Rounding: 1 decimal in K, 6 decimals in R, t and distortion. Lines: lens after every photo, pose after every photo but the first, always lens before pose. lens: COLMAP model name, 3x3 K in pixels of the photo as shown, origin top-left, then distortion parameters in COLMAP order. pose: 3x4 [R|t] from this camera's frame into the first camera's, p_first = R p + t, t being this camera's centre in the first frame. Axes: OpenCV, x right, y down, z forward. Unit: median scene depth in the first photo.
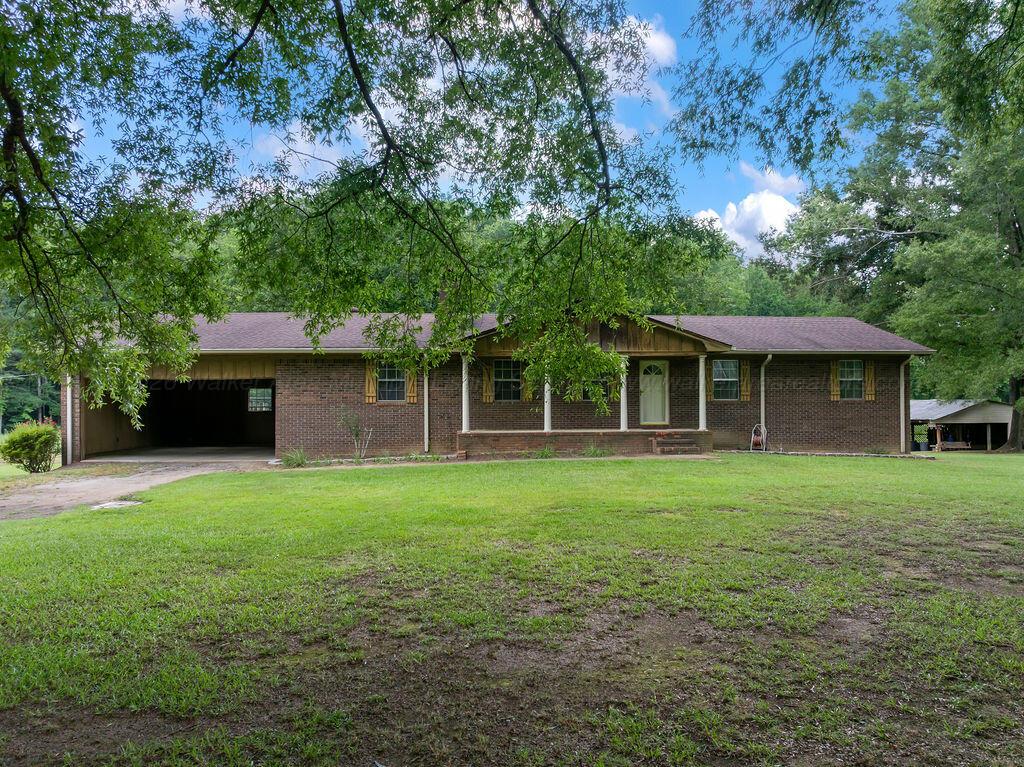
lens RADIAL K [[724.0, 0, 512.0], [0, 724.0, 383.5], [0, 0, 1]] dist [-0.027076, -0.003617]
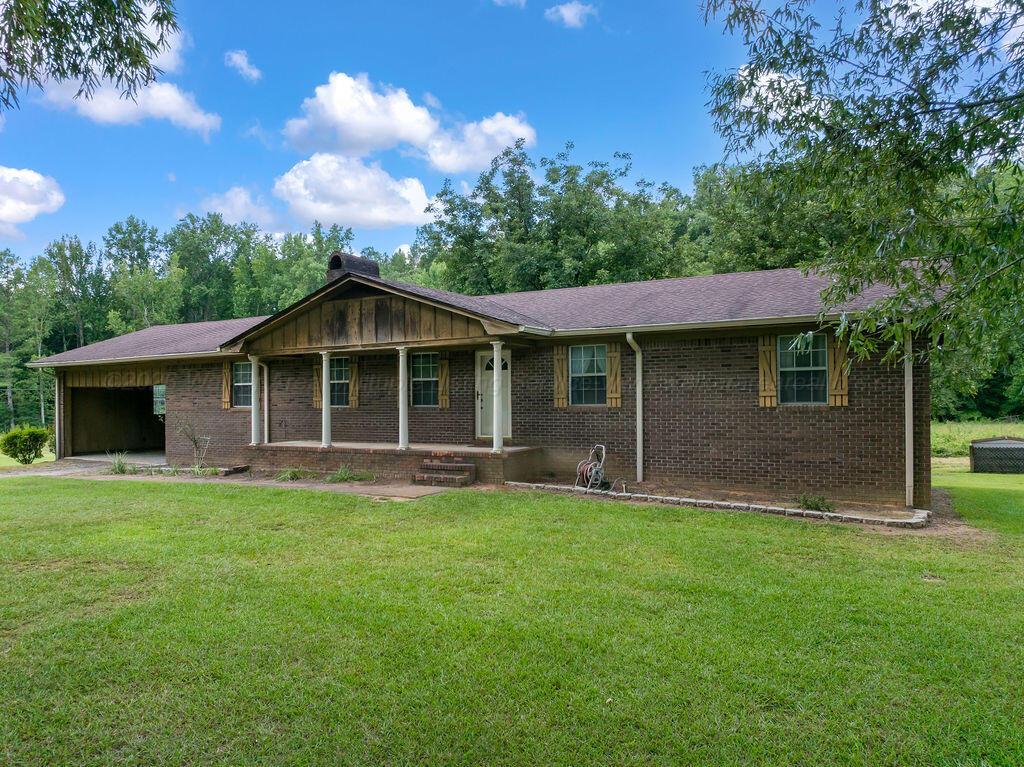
lens RADIAL K [[724.0, 0, 512.0], [0, 724.0, 383.5], [0, 0, 1]] dist [-0.027076, -0.003617]
pose [[0.821851, -0.016361, -0.569468, 0.653600], [0.021756, 0.999760, 0.002675, -0.000694], [0.569287, -0.014588, 0.822009, 0.444114]]
